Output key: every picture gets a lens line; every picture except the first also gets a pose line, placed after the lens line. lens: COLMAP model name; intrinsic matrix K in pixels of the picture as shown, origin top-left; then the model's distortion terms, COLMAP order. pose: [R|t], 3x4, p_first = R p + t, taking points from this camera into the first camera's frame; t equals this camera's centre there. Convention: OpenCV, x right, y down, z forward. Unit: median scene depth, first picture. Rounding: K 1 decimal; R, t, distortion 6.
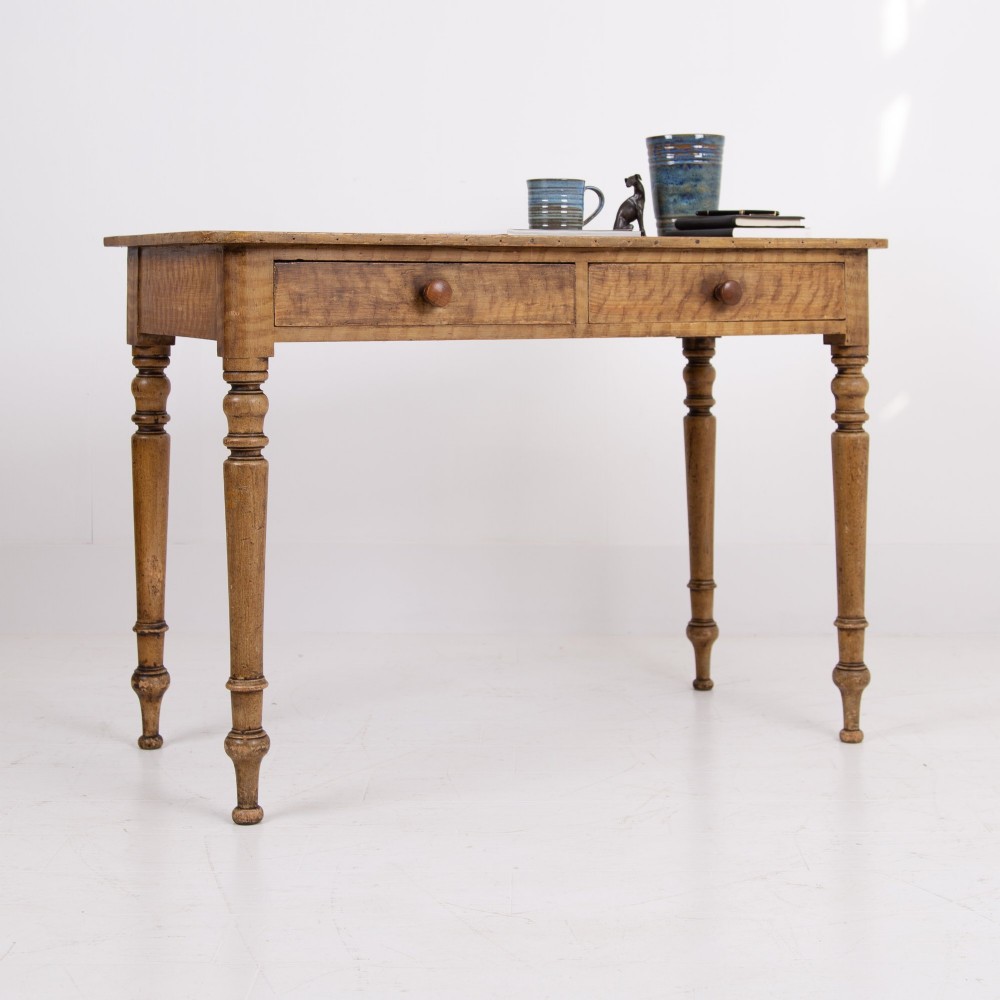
lens RADIAL K [[1854.1, 0, 529.9], [0, 1854.1, 265.4], [0, 0, 1]] dist [0.000535, 0.000000]
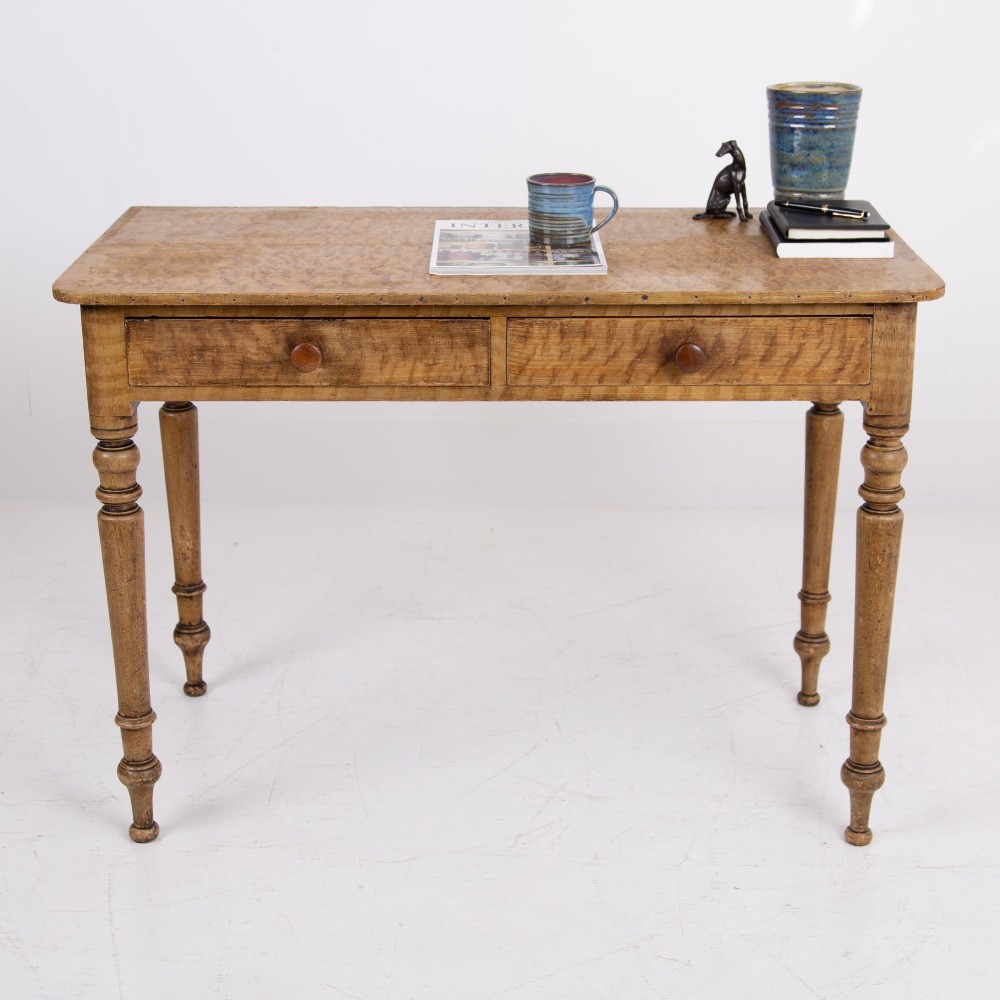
lens RADIAL K [[1854.1, 0, 503.0], [0, 1854.1, 458.6], [0, 0, 1]] dist [0.000535, 0.000000]
pose [[0.888628, 0.143950, -0.435453, 0.402832], [0.005497, 0.946055, 0.323959, -0.212648], [0.458596, -0.290272, 0.839900, 0.248340]]
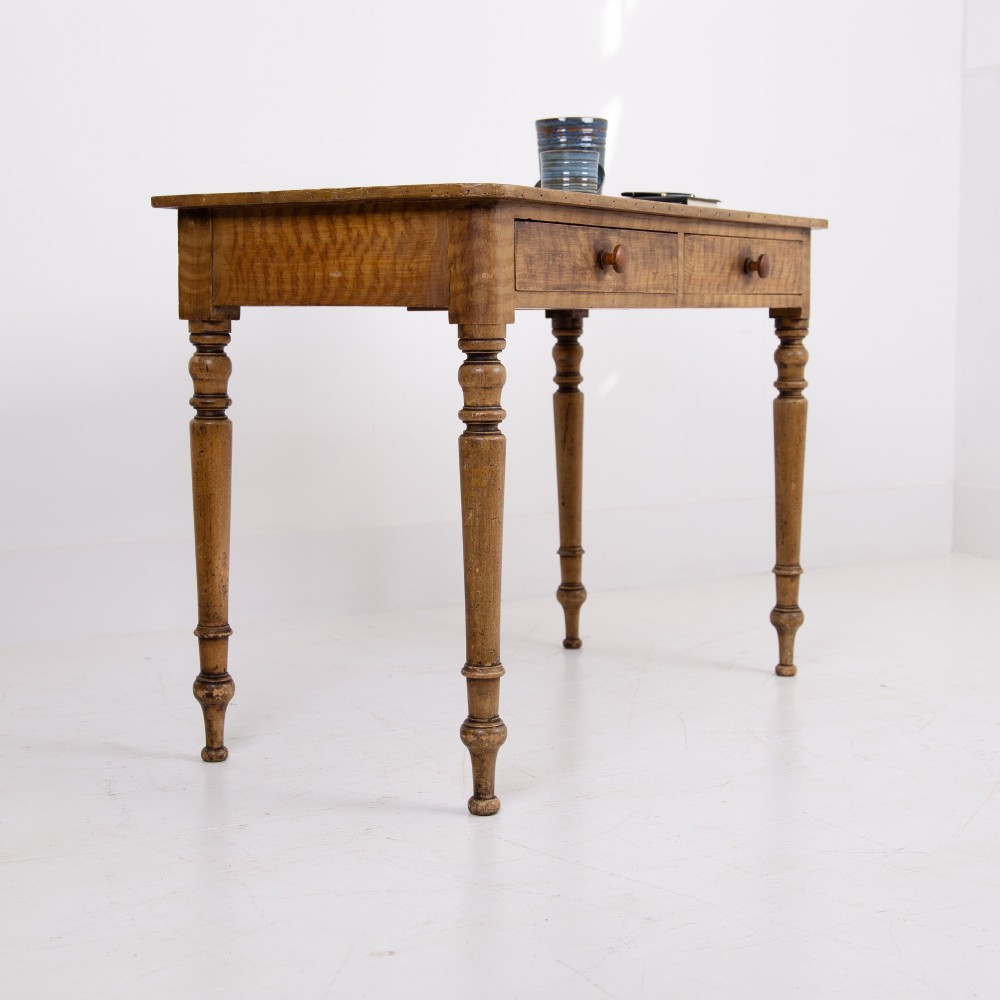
lens RADIAL K [[1718.0, 0, 448.1], [0, 1718.0, 482.8], [0, 0, 1]] dist [0.000641, 0.000000]
pose [[0.872590, -0.050005, 0.485887, -0.529488], [-0.004635, 0.993853, 0.110608, 0.030002], [-0.488431, -0.098768, 0.866995, 0.227339]]
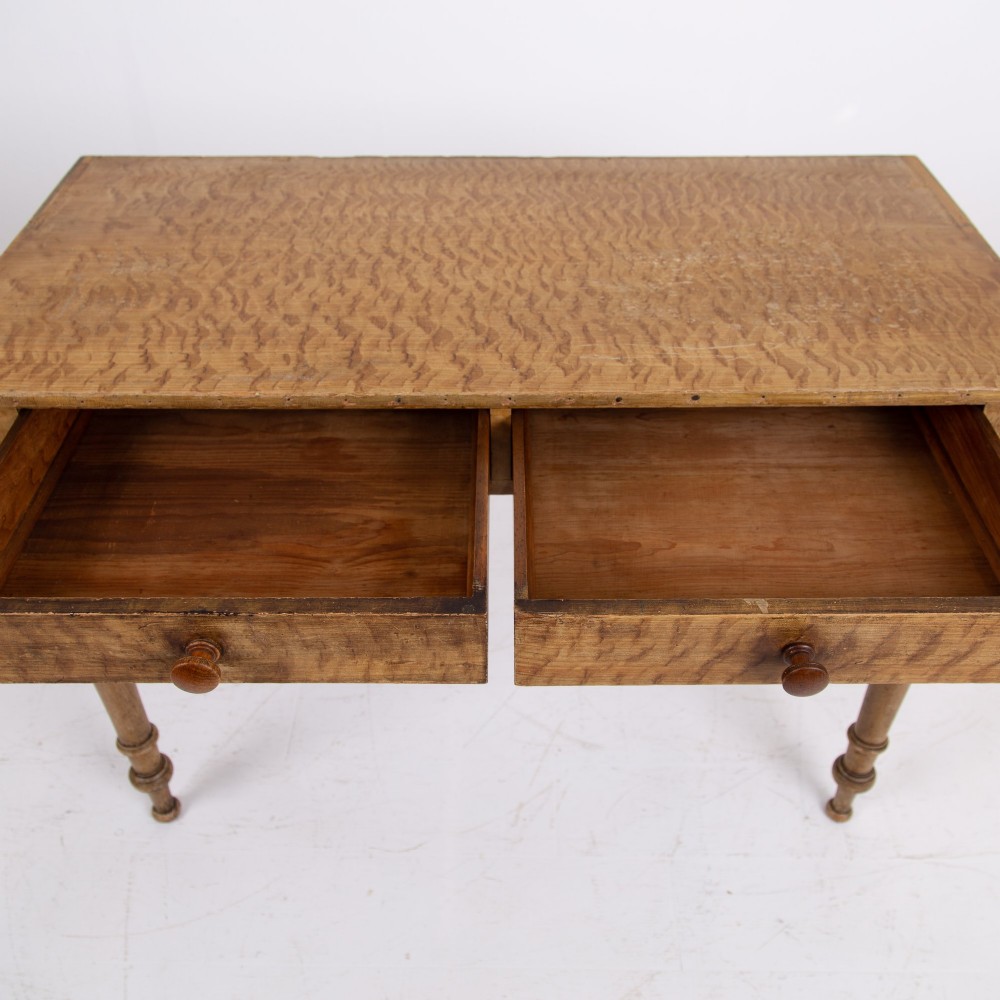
lens RADIAL K [[972.8, 0, 504.5], [0, 972.8, 492.2], [0, 0, 1]] dist [0.012574, 0.000000]
pose [[0.888877, 0.309497, -0.337801, 0.109750], [0.003085, 0.733261, 0.679940, -0.211671], [0.458136, -0.605425, 0.650824, 0.812890]]
